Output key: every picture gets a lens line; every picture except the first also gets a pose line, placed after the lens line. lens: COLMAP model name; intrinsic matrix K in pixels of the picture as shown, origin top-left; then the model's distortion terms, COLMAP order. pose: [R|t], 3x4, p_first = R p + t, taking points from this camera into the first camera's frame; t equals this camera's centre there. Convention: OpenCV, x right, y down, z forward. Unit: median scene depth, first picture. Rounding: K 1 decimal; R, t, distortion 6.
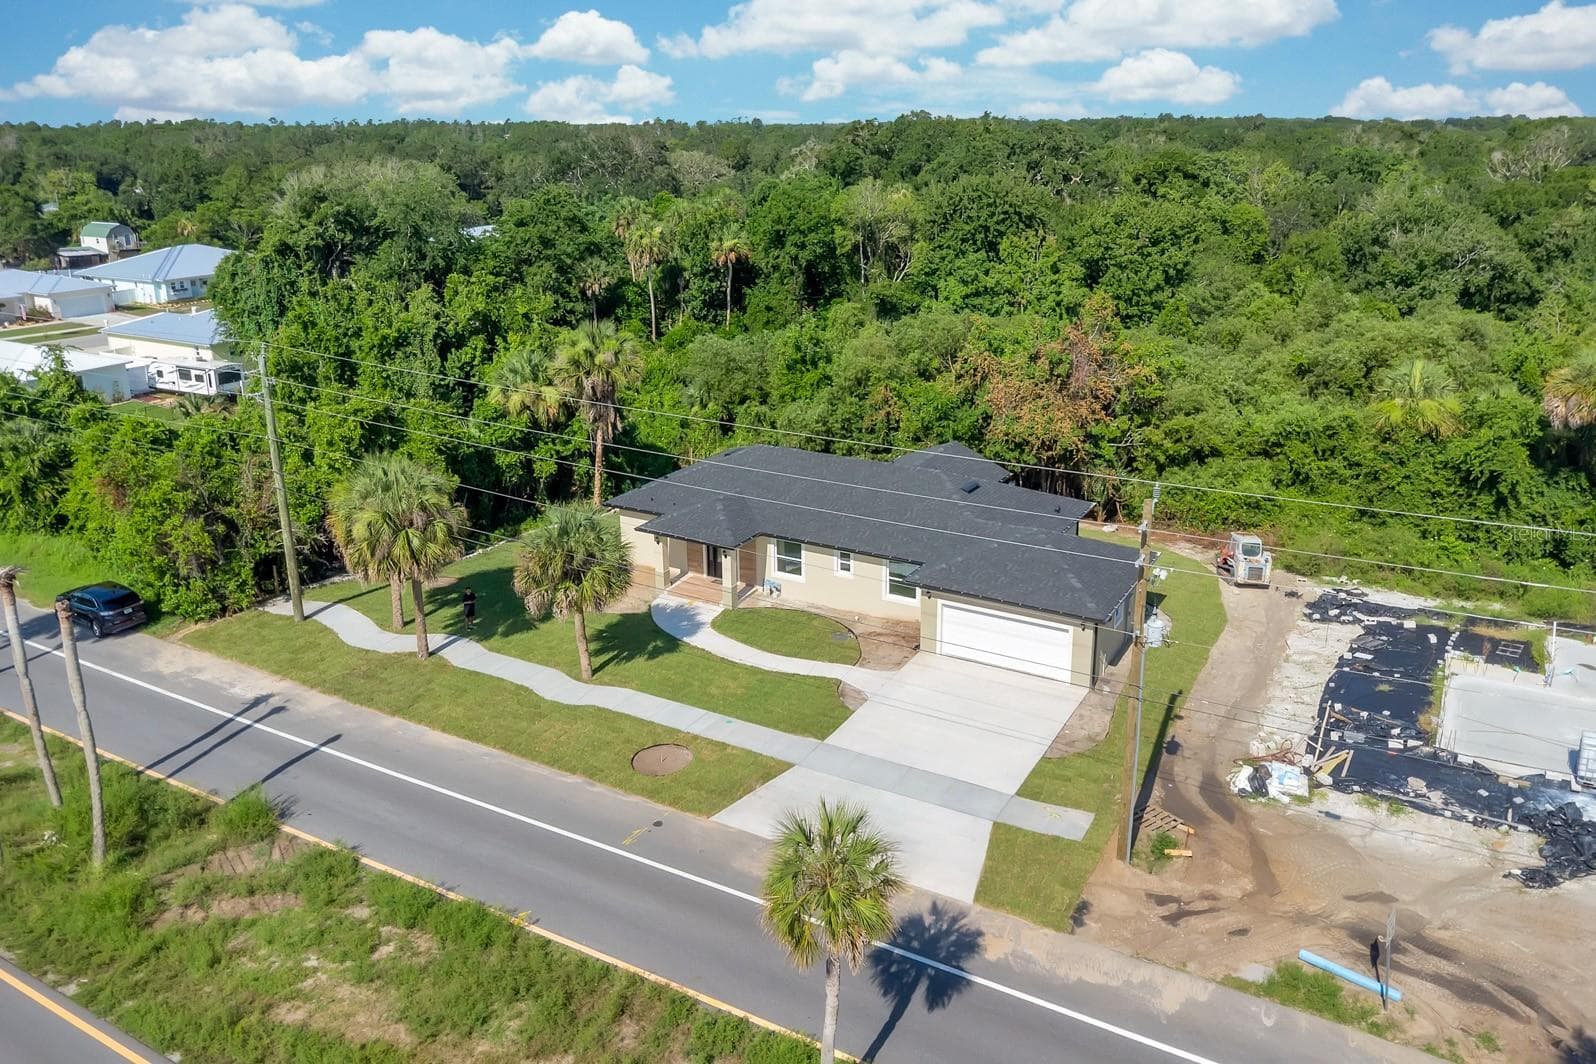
lens RADIAL K [[1172.3, 0, 806.9], [0, 1172.3, 481.2], [0, 0, 1]] dist [0.009696, -0.008839]
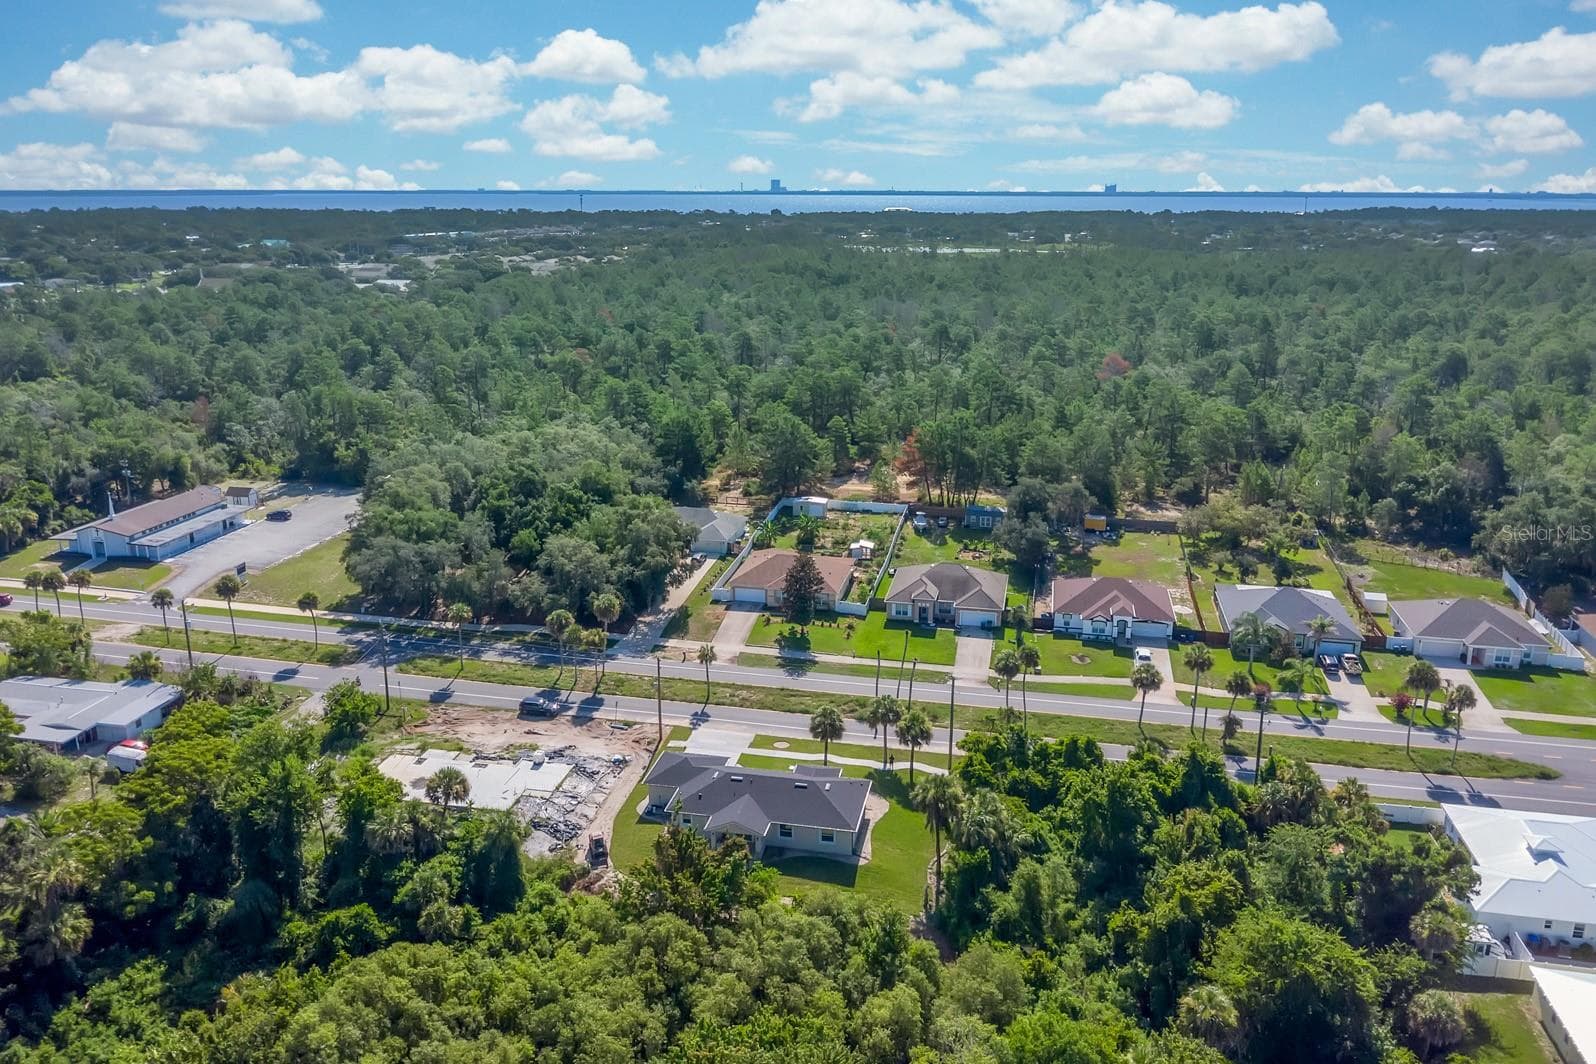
lens RADIAL K [[1172.3, 0, 797.5], [0, 1172.3, 531.6], [0, 0, 1]] dist [0.009696, -0.008839]
pose [[-0.949012, 0.095131, -0.300544, 0.702892], [-0.086670, 0.837903, 0.538894, -1.863399], [0.303092, 0.537465, -0.786935, 2.862552]]
